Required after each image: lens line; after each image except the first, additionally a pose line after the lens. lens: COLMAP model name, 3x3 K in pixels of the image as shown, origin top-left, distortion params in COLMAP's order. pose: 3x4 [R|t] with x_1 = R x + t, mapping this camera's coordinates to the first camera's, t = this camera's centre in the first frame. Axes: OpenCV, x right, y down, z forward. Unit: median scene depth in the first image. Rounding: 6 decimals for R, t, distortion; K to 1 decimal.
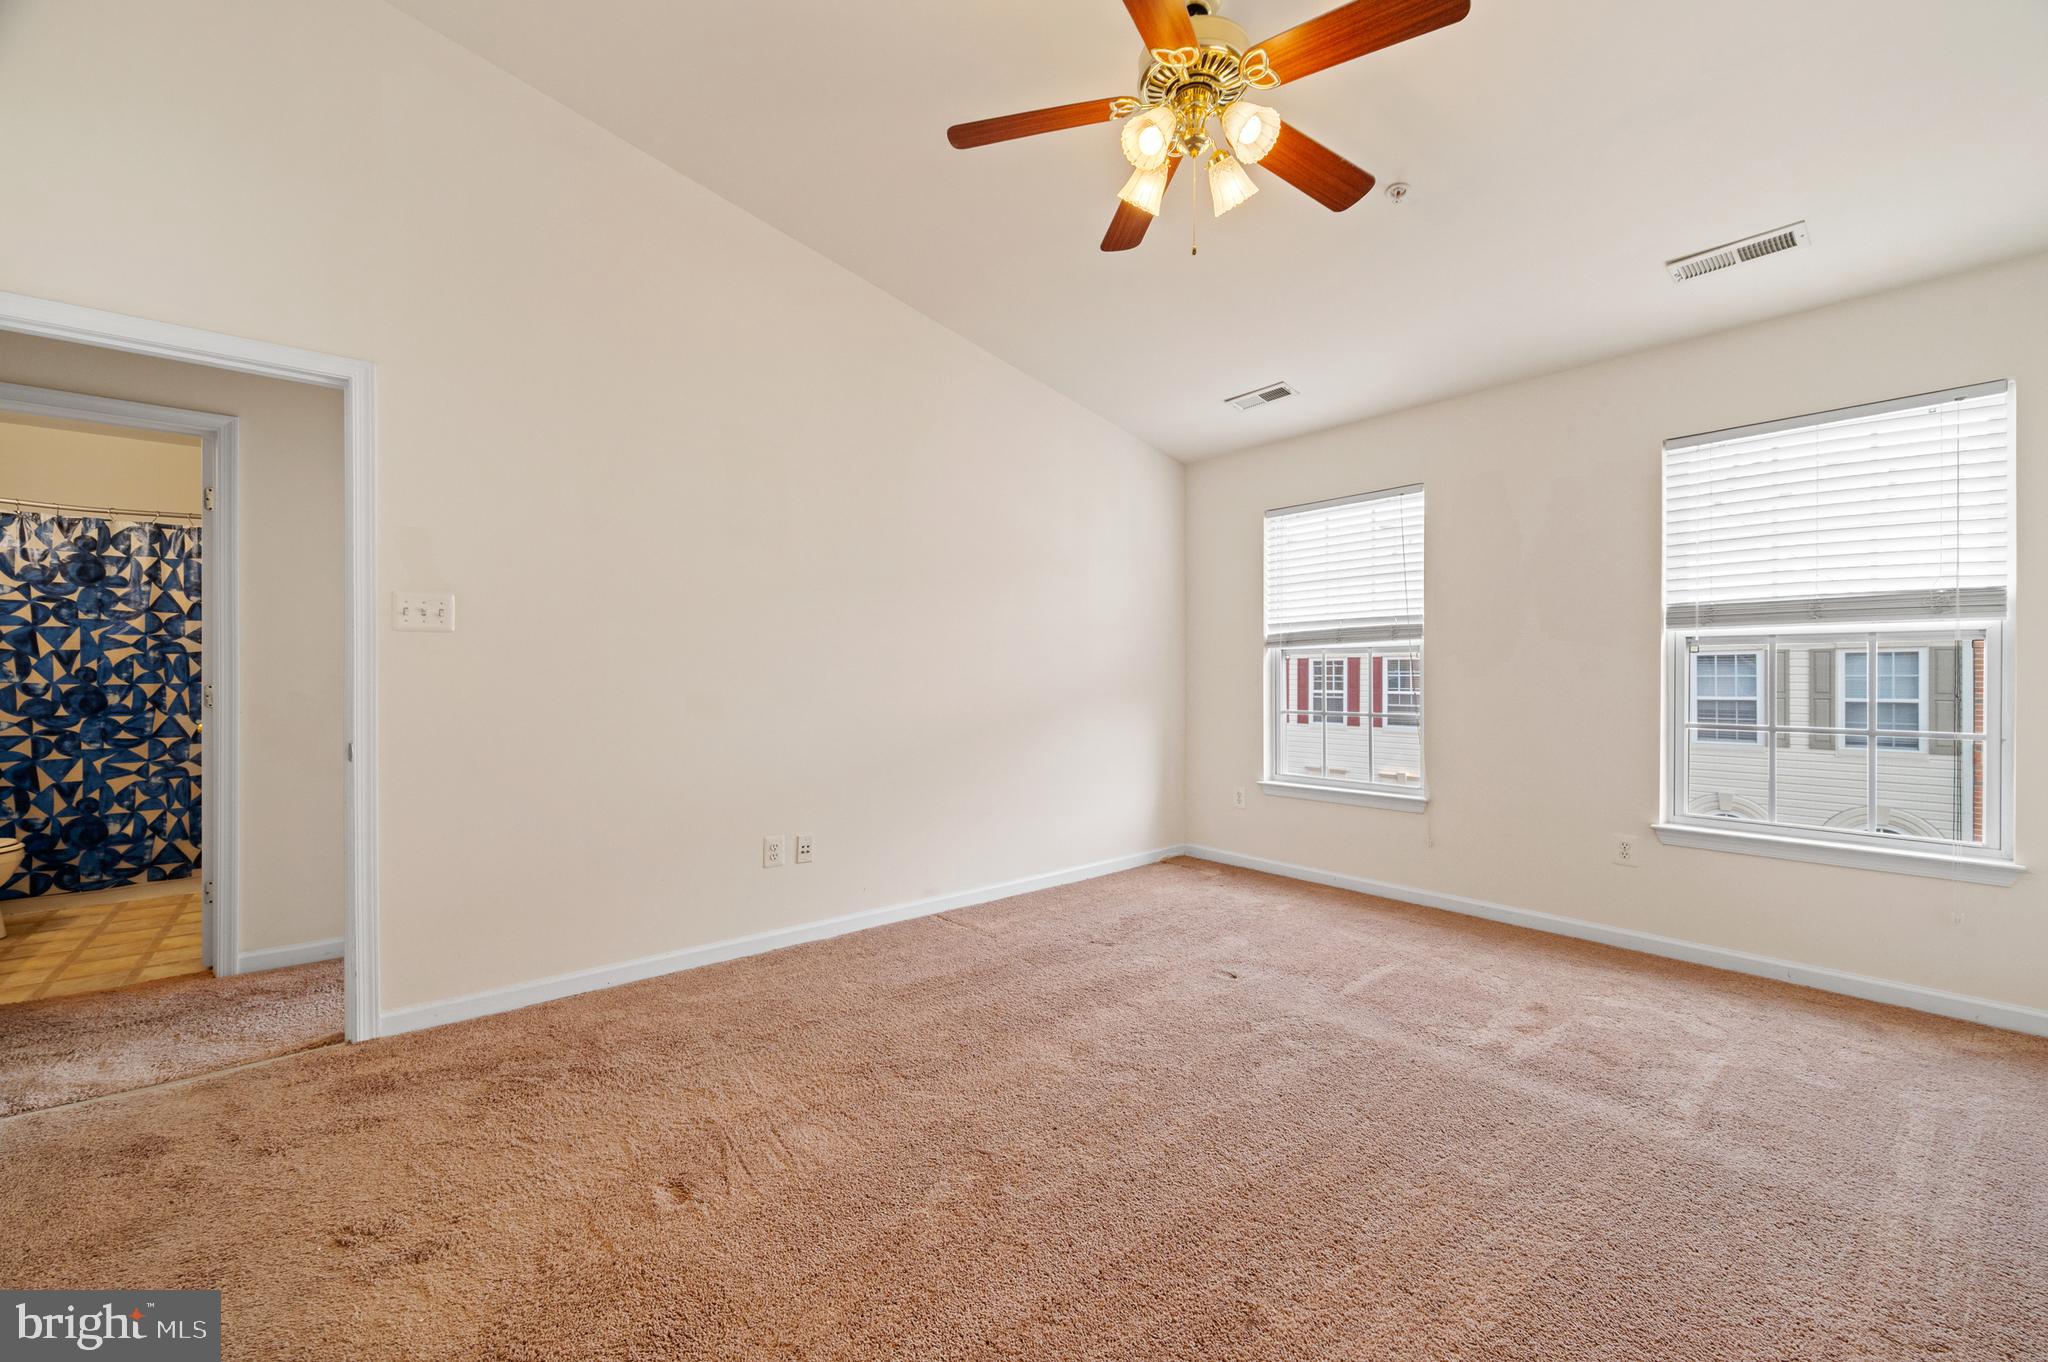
lens RADIAL K [[813.7, 0, 1032.8], [0, 813.7, 678.4], [0, 0, 1]] dist [-0.001179, -0.000045]
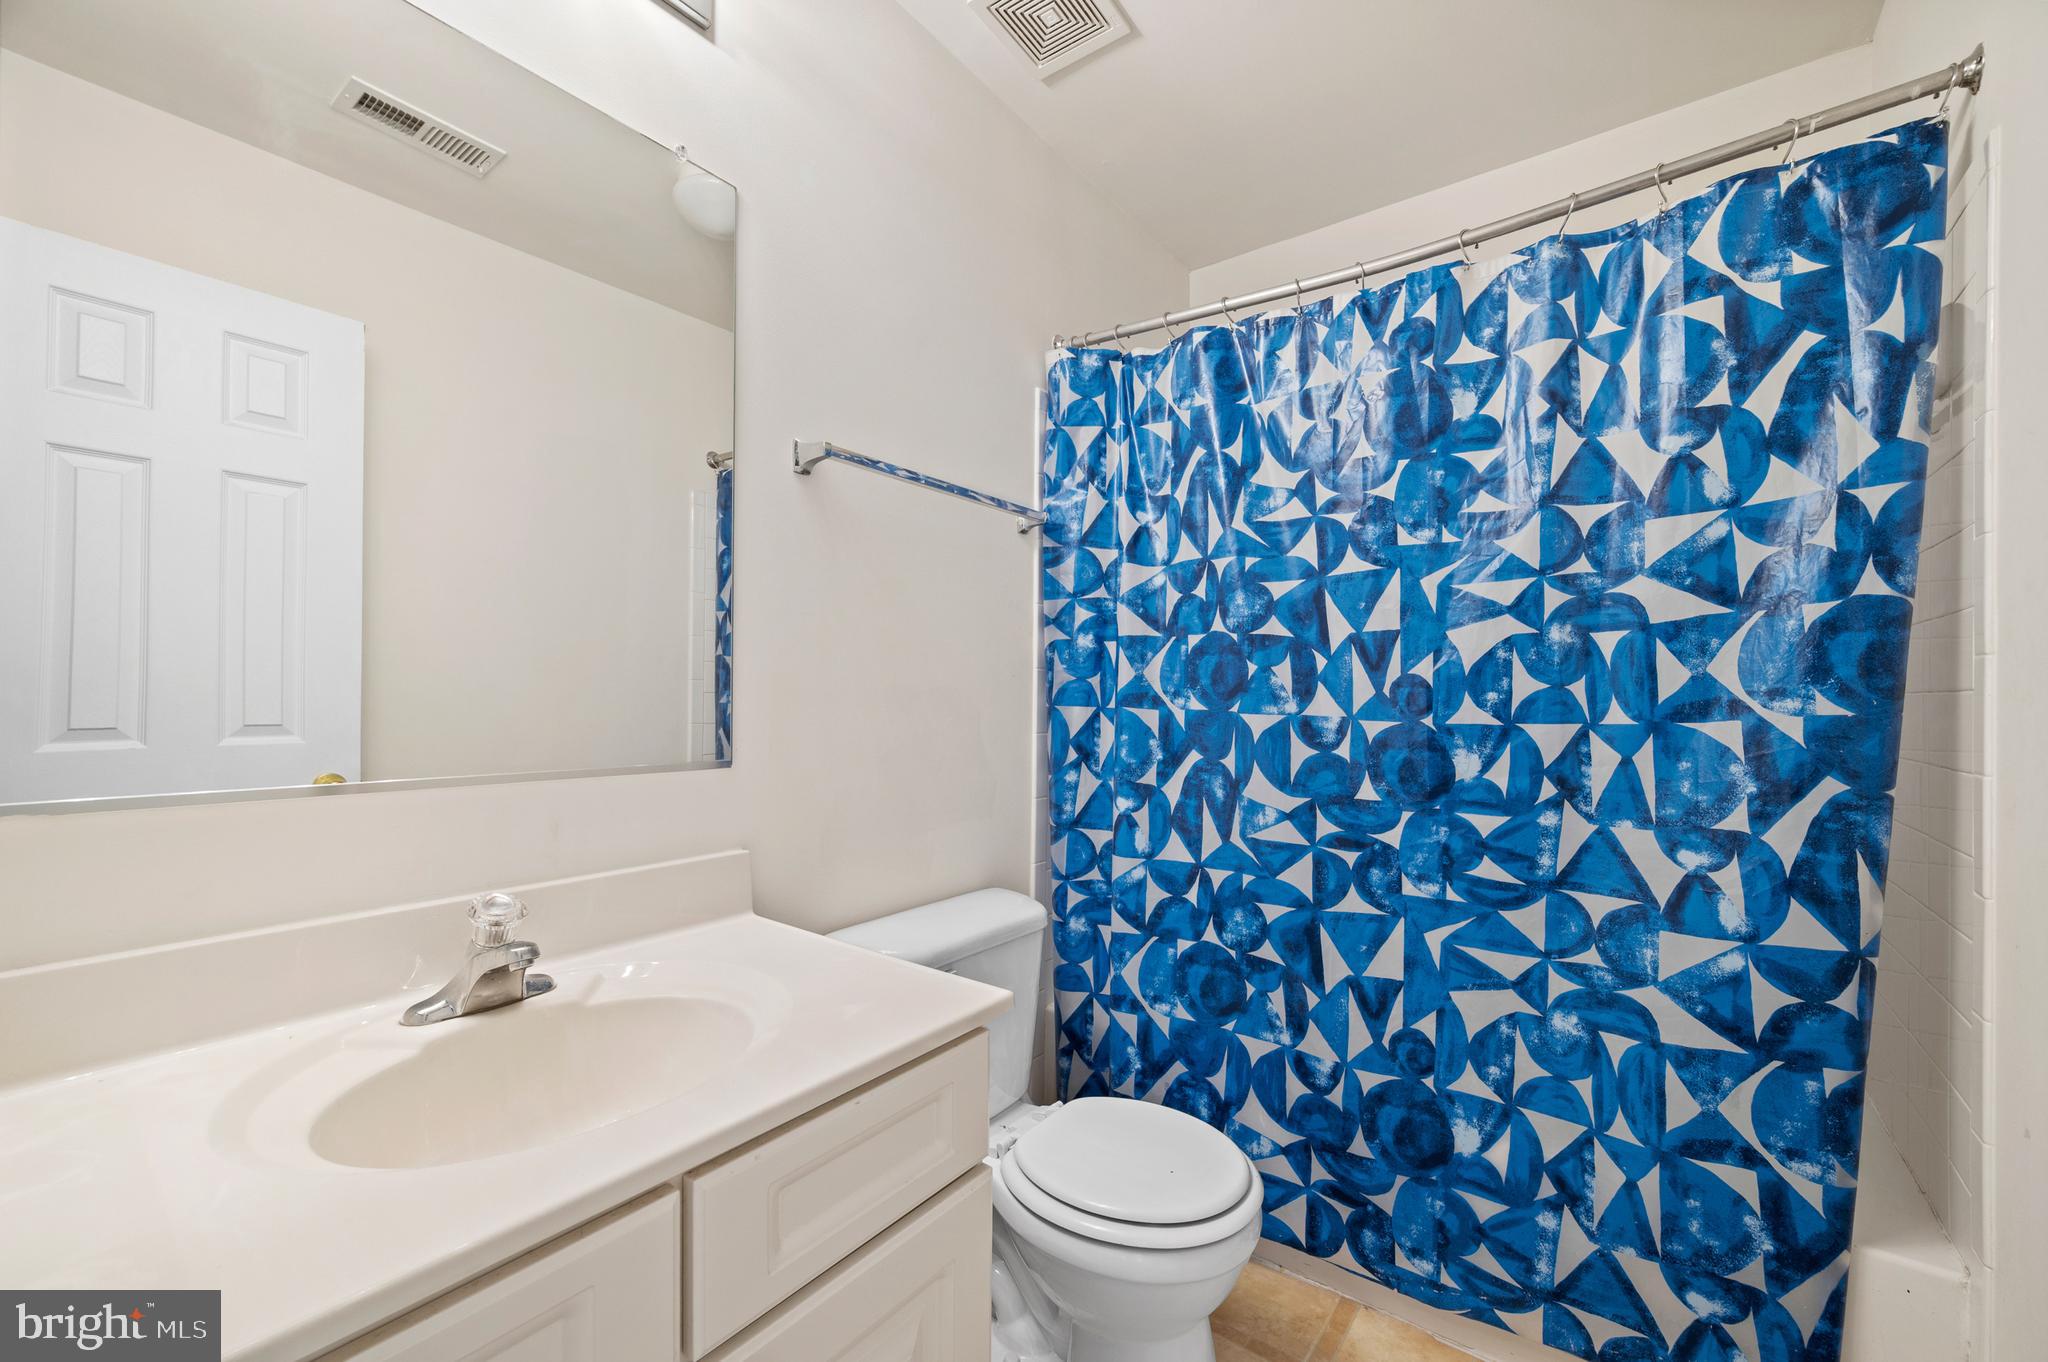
lens RADIAL K [[813.7, 0, 1025.8], [0, 813.7, 688.6], [0, 0, 1]] dist [-0.001179, -0.000045]
pose [[0.206779, -0.002607, -0.978384, -0.819073], [-0.006923, 0.999968, -0.004127, -0.005099], [0.978363, 0.007627, 0.206754, 0.733322]]
